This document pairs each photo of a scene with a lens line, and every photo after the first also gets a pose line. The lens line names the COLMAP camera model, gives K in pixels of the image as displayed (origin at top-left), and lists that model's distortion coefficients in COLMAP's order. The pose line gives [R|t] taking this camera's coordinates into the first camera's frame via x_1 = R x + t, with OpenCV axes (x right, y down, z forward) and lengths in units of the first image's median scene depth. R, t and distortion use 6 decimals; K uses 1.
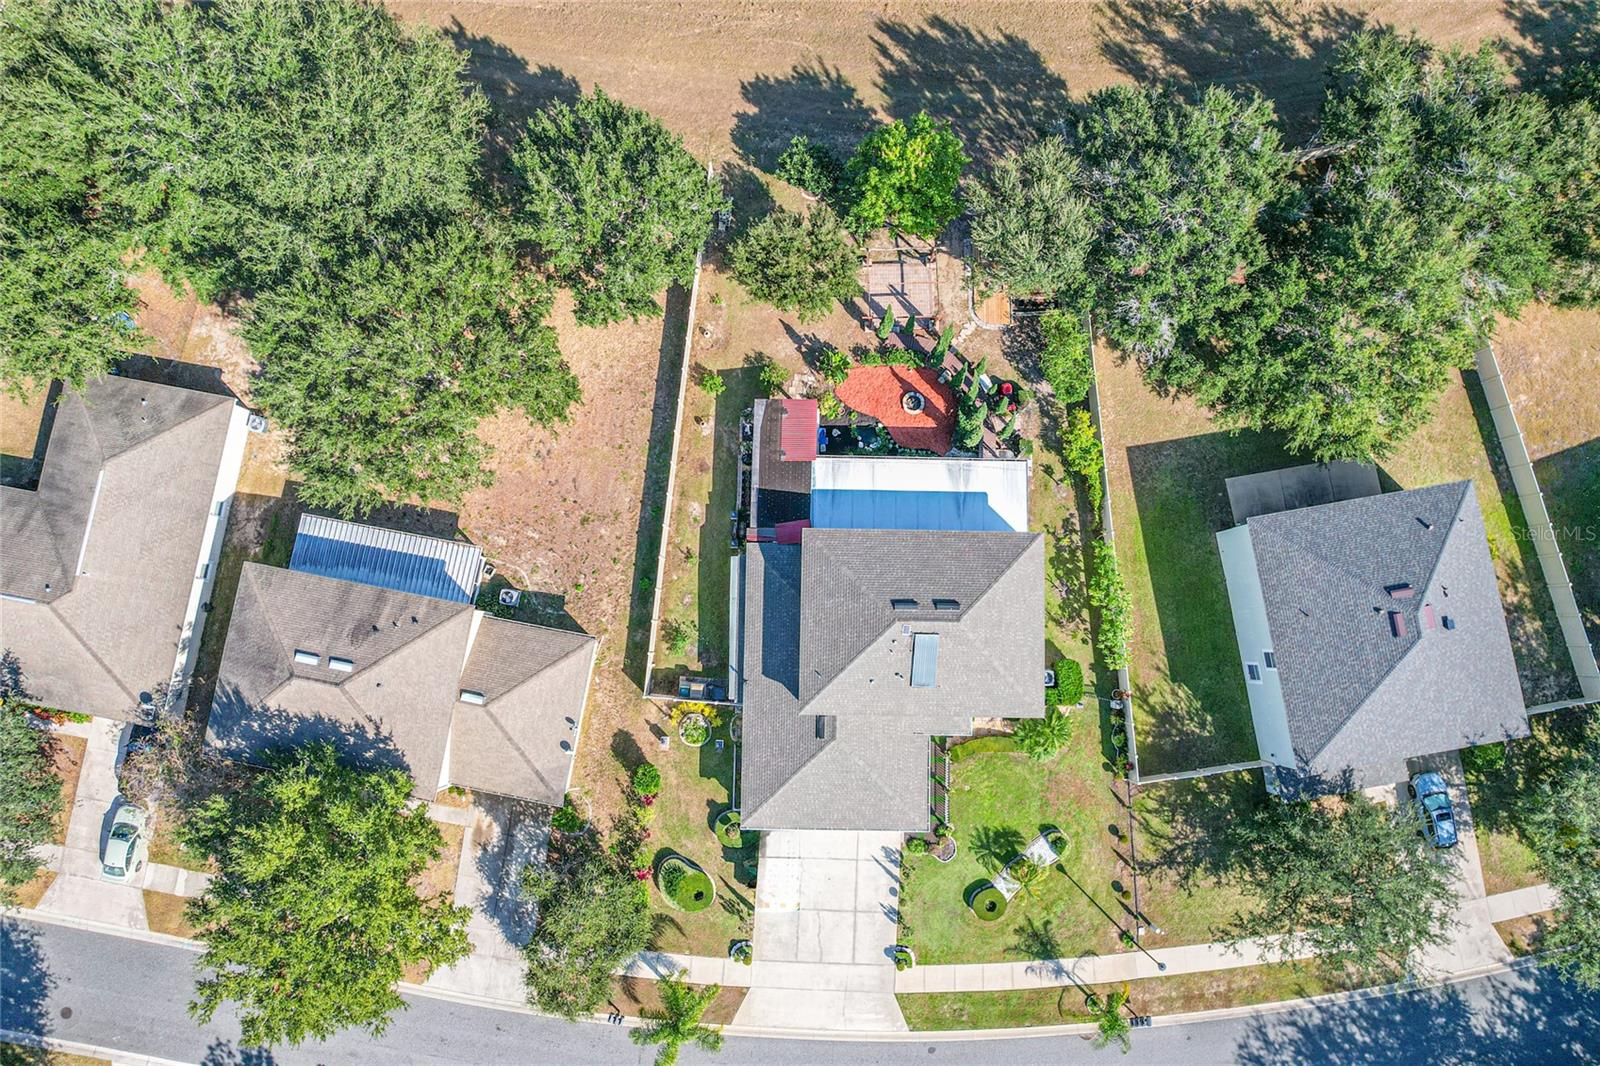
lens RADIAL K [[1031.1, 0, 800.0], [0, 1031.1, 533.0], [0, 0, 1]] dist [-0.077408, 0.052631]
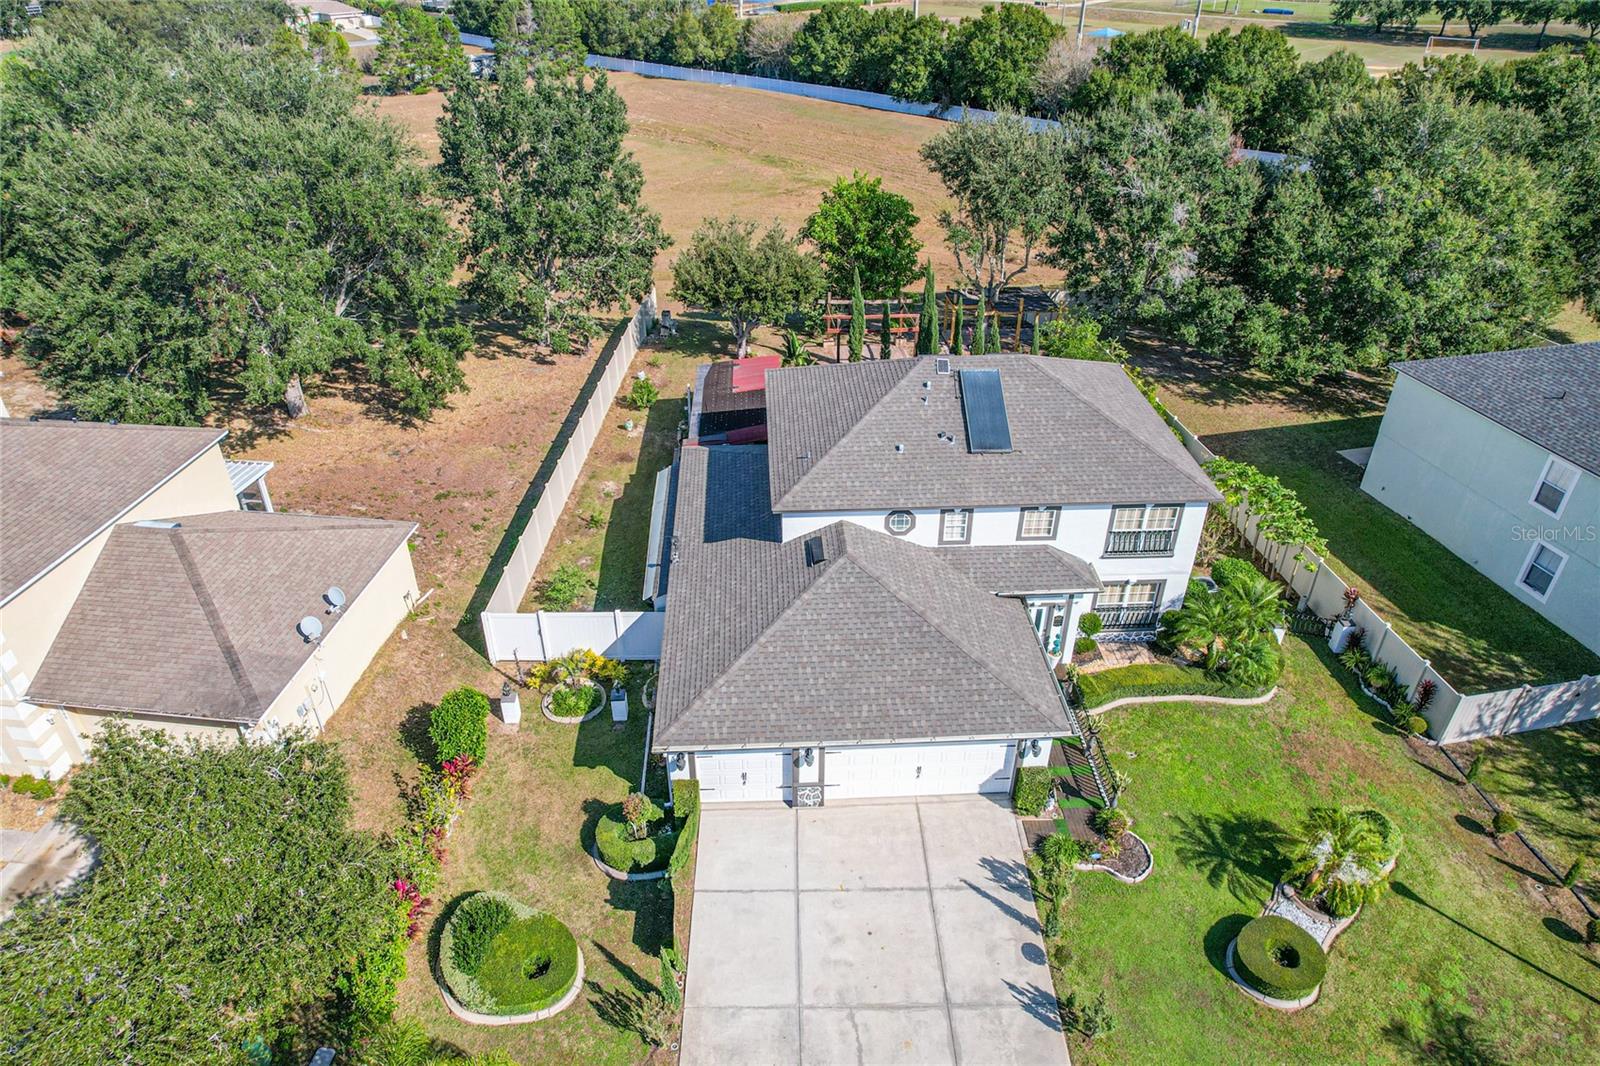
lens RADIAL K [[1031.1, 0, 800.0], [0, 1031.1, 533.0], [0, 0, 1]] dist [-0.077408, 0.052631]
pose [[0.997733, -0.036420, 0.056581, -0.015701], [0.067085, 0.603810, -0.794301, 0.558586], [-0.005236, 0.796296, 0.604884, 0.628073]]
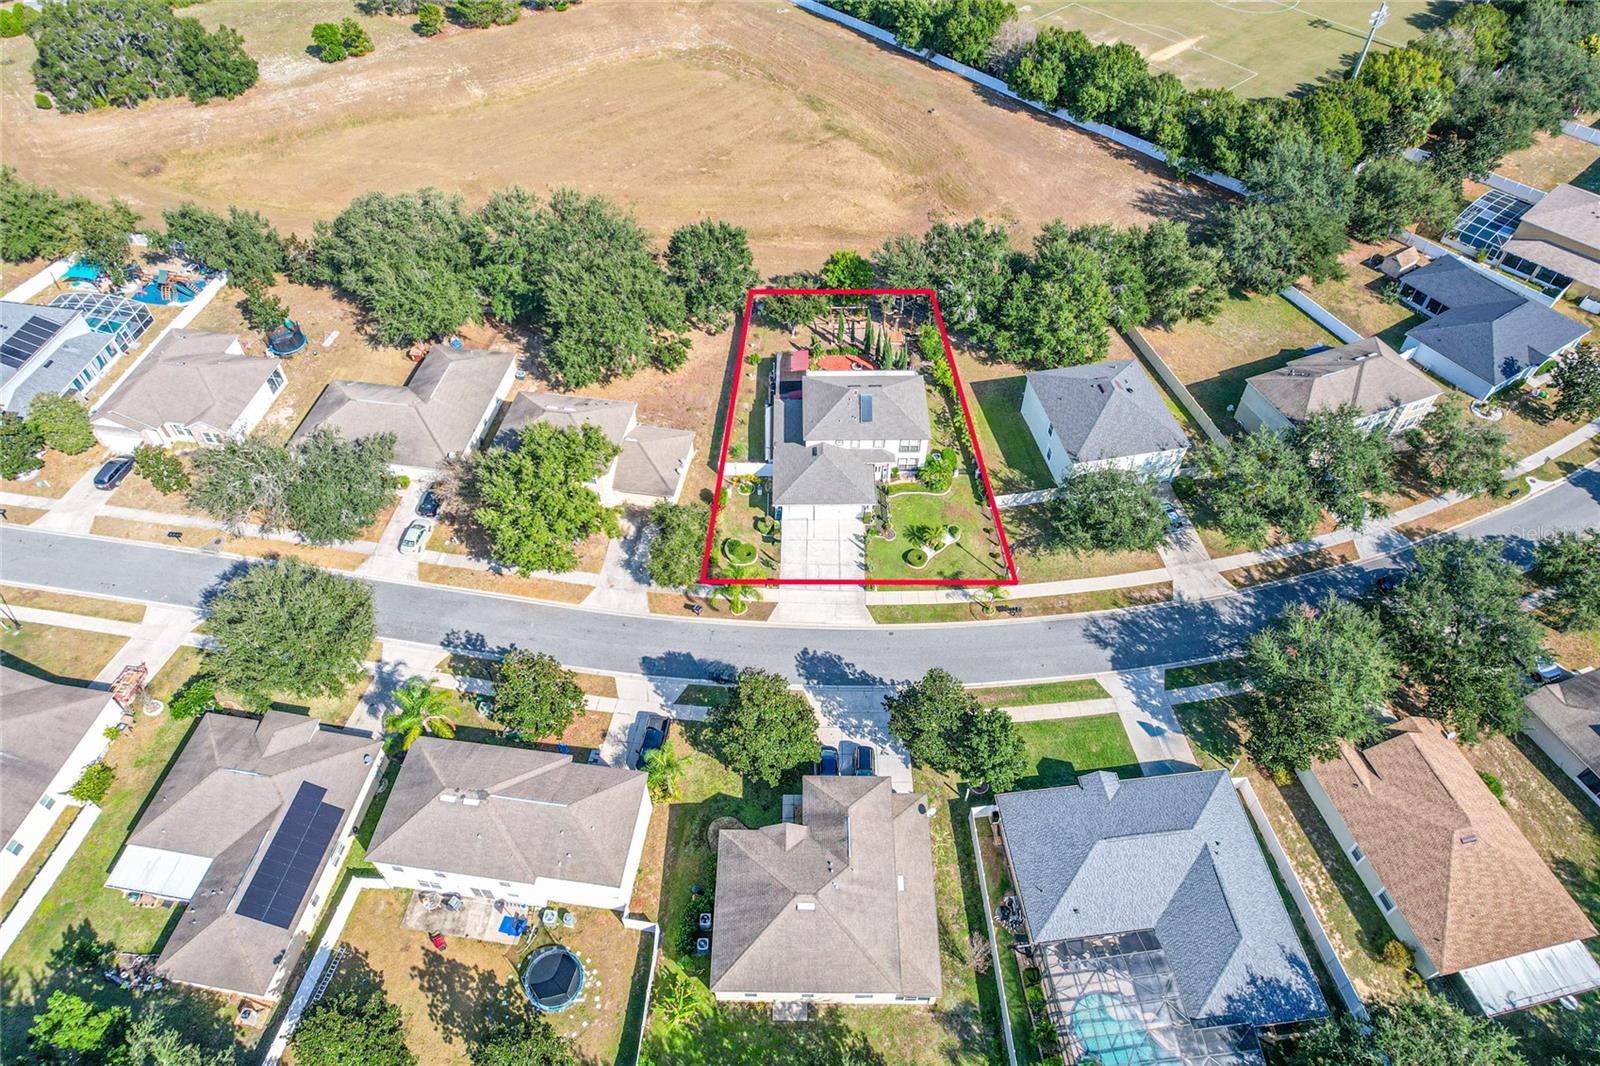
lens RADIAL K [[1031.1, 0, 800.0], [0, 1031.1, 533.0], [0, 0, 1]] dist [-0.077408, 0.052631]
pose [[0.999682, -0.022723, 0.010945, -0.029502], [0.024807, 0.807548, -0.589280, 1.336294], [0.004551, 0.589364, 0.807855, -0.422233]]
